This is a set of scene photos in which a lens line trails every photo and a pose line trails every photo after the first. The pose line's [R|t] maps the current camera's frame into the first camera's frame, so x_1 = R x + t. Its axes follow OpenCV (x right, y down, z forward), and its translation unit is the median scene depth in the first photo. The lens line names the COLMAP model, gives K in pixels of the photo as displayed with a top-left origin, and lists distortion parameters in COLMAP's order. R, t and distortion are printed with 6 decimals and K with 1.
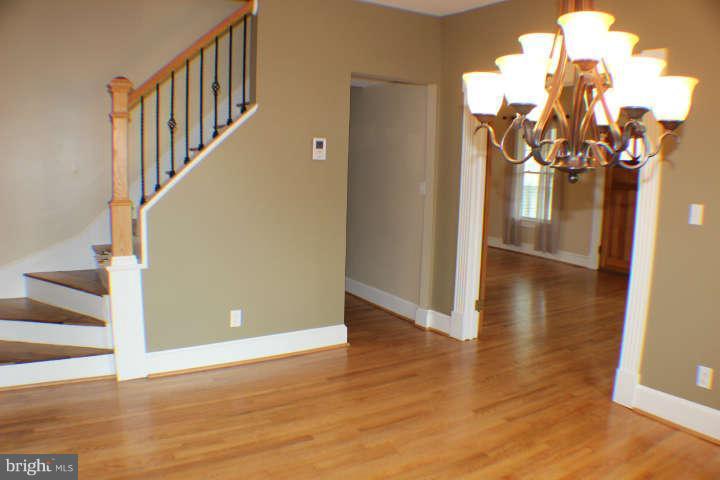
lens RADIAL K [[567.0, 0, 362.5], [0, 567.0, 246.9], [0, 0, 1]] dist [-0.230393, 0.084554]
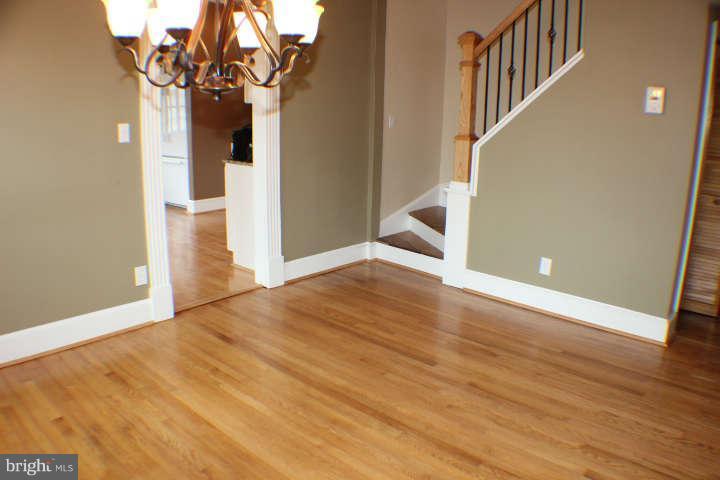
lens RADIAL K [[567.0, 0, 362.5], [0, 567.0, 246.9], [0, 0, 1]] dist [-0.230393, 0.084554]
pose [[0.263821, 0.230250, -0.936688, 0.686031], [-0.169188, 0.967083, 0.190069, -0.043176], [0.949618, 0.108332, 0.294092, 0.444364]]
